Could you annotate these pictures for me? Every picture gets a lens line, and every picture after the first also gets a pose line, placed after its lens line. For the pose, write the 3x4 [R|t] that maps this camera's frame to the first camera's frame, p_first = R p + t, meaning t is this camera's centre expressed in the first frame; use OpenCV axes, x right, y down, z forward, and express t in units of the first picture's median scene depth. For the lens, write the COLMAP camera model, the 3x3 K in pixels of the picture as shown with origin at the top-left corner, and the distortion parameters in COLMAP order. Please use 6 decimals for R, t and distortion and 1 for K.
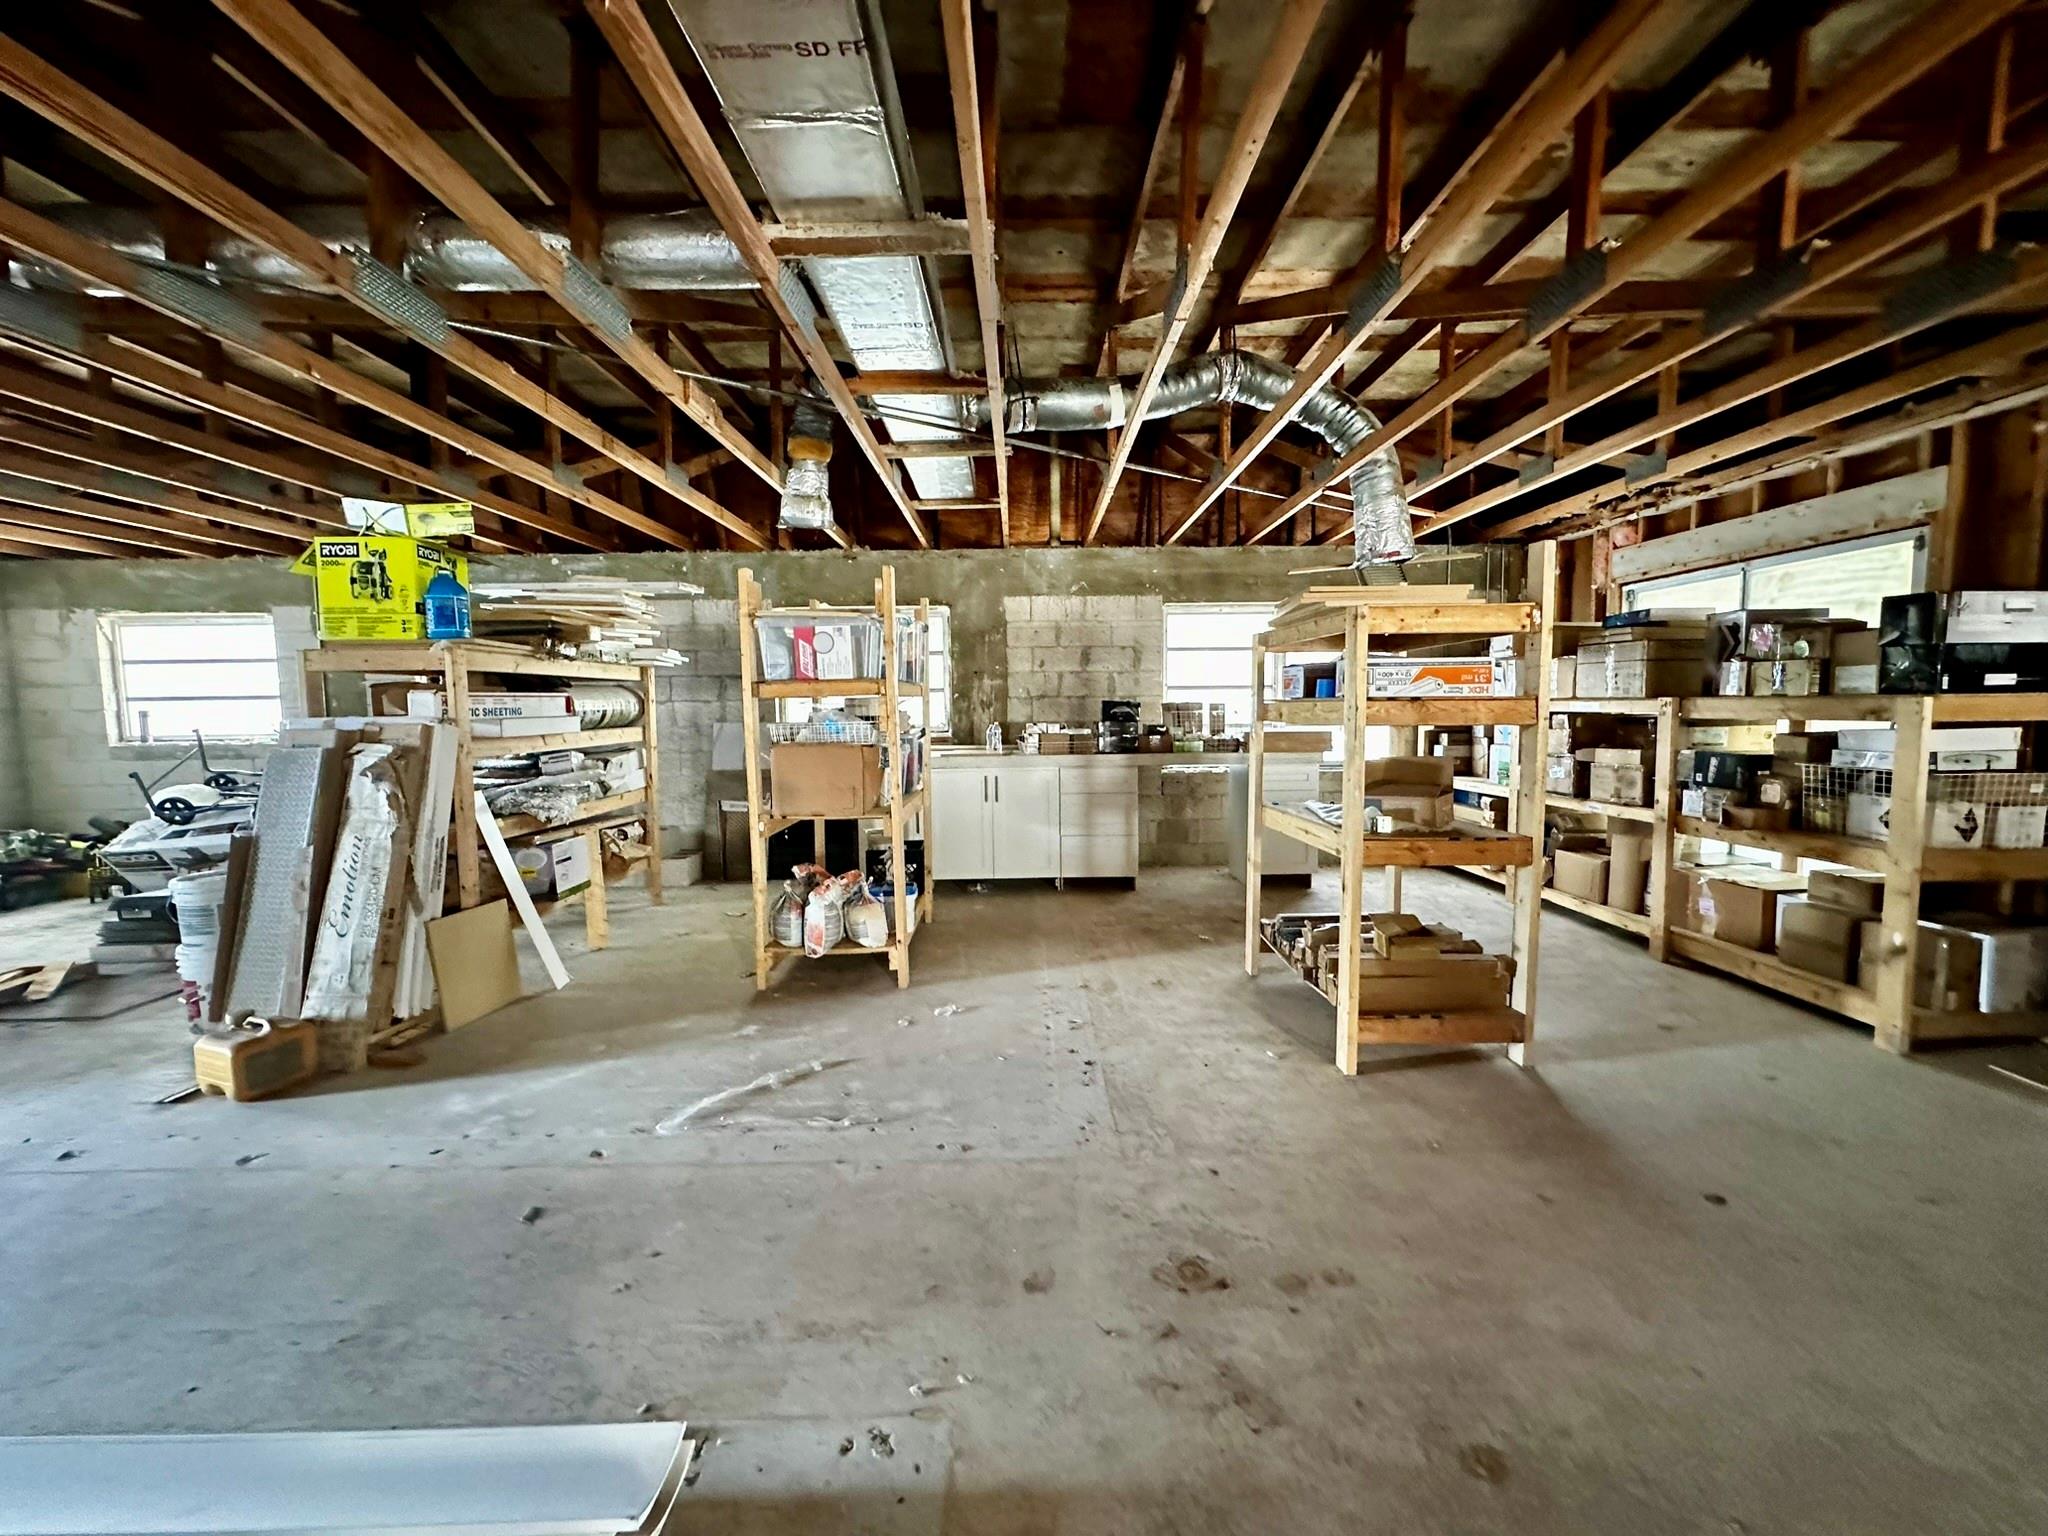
lens RADIAL K [[814.7, 0, 1022.9], [0, 814.7, 769.6], [0, 0, 1]] dist [-0.005978, 0.001285]
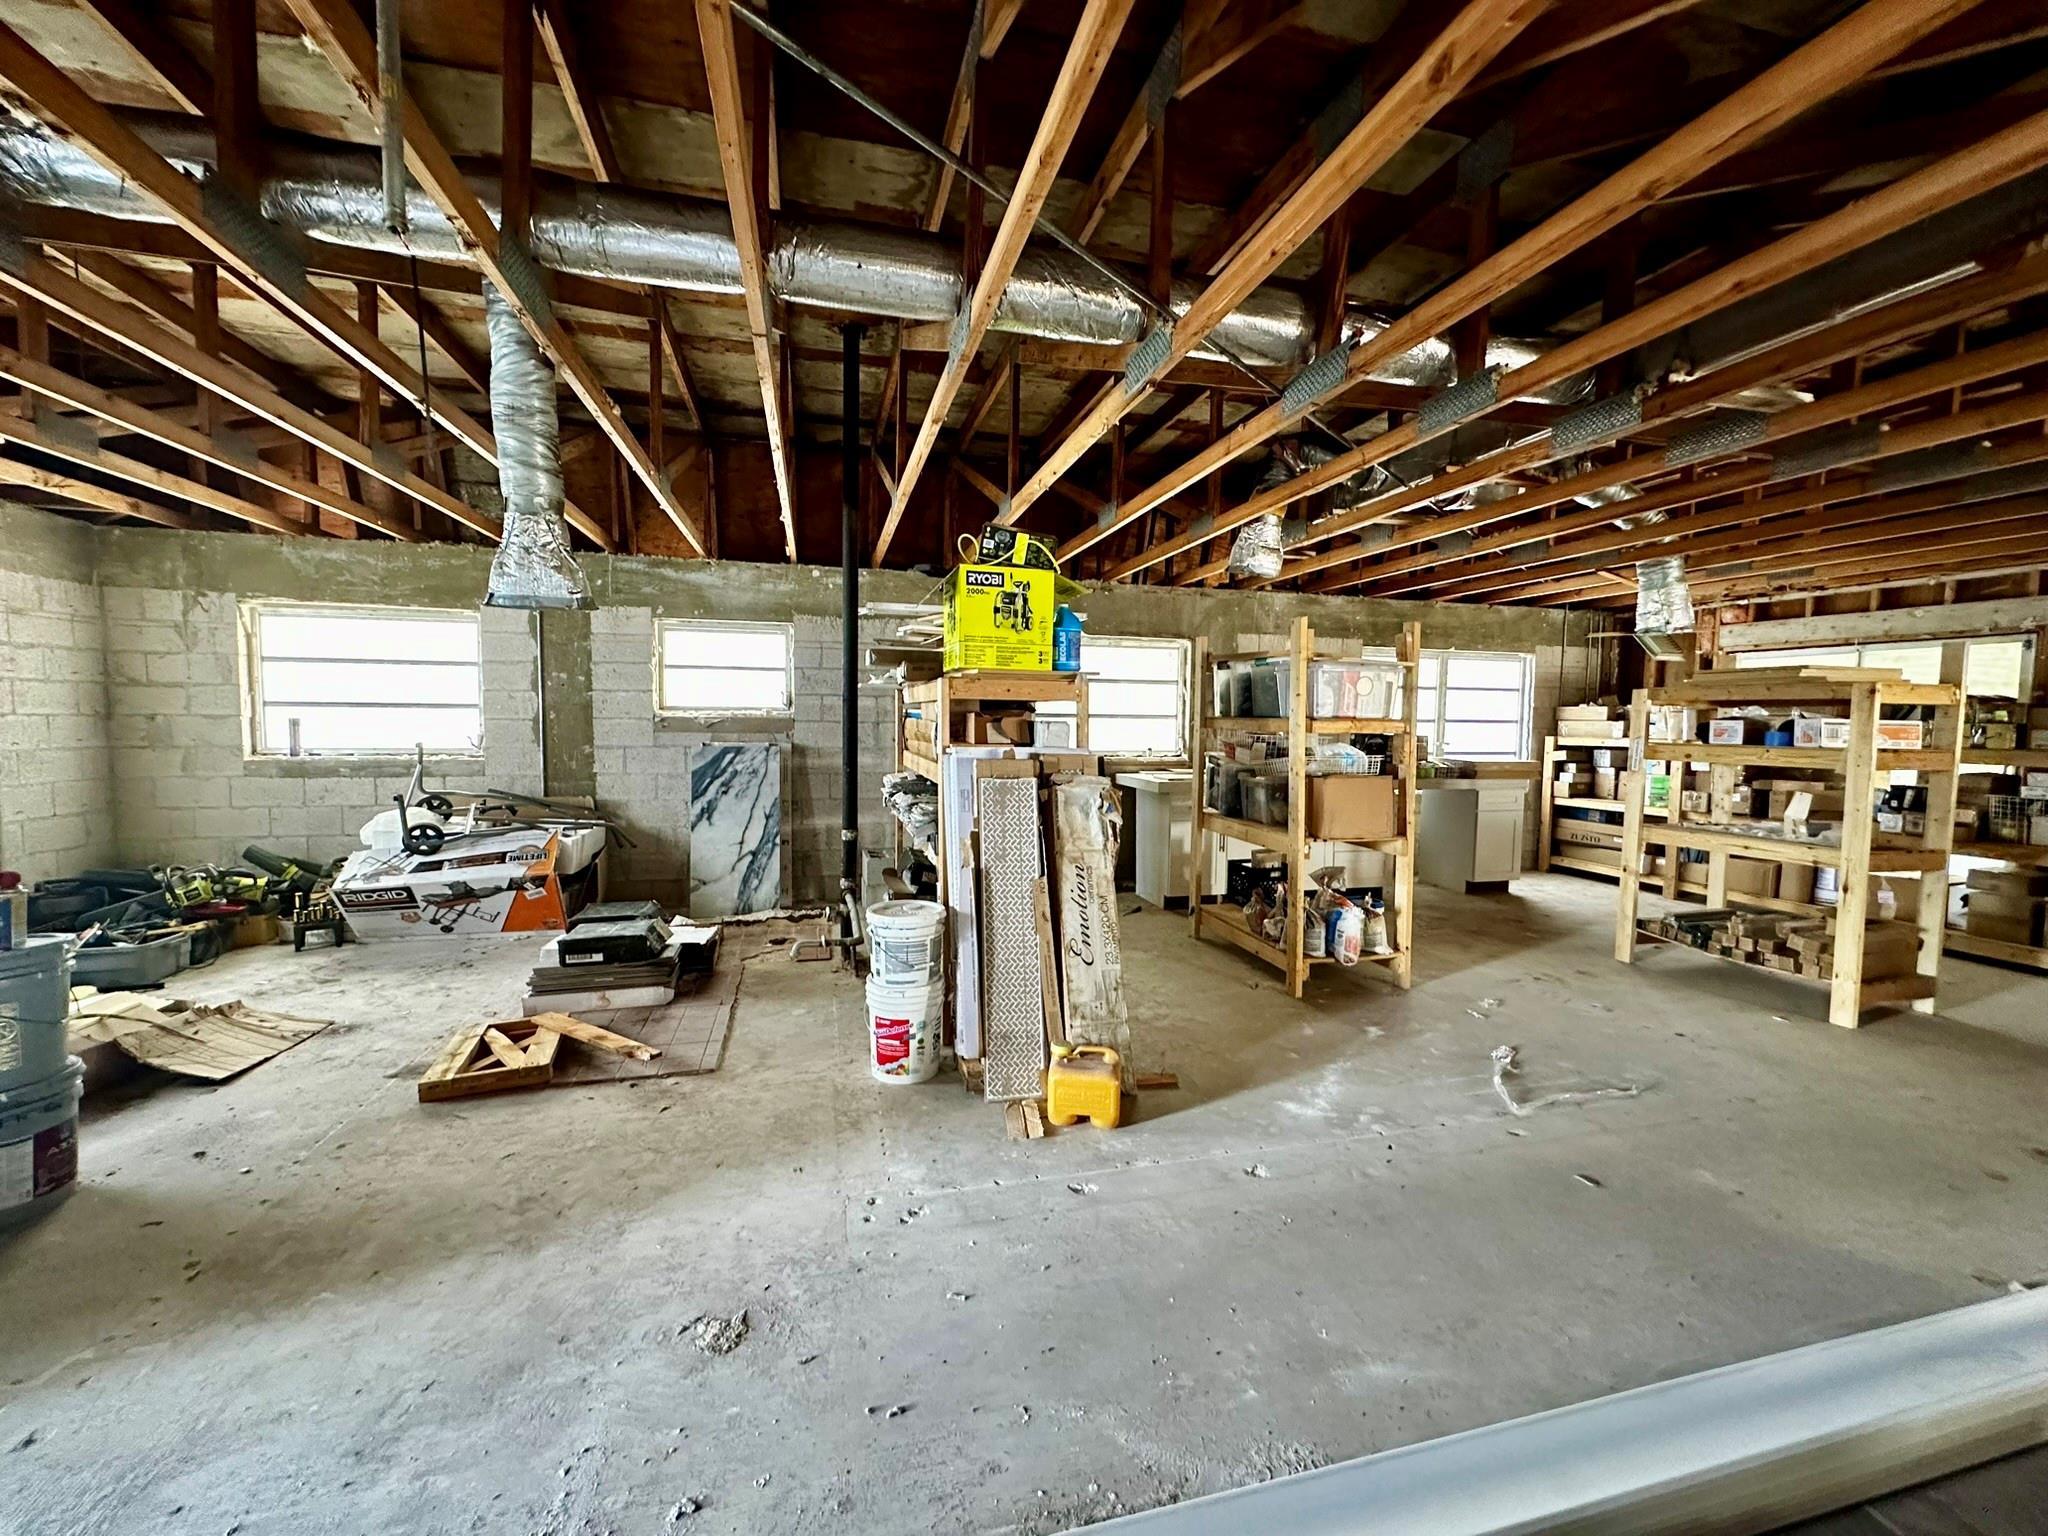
lens RADIAL K [[814.7, 0, 1028.7], [0, 814.7, 769.9], [0, 0, 1]] dist [-0.005978, 0.001285]
pose [[0.969888, 0.009088, 0.243381, -0.914800], [-0.005667, 0.999875, -0.014754, -0.018733], [-0.243485, 0.012930, 0.969818, 0.016751]]
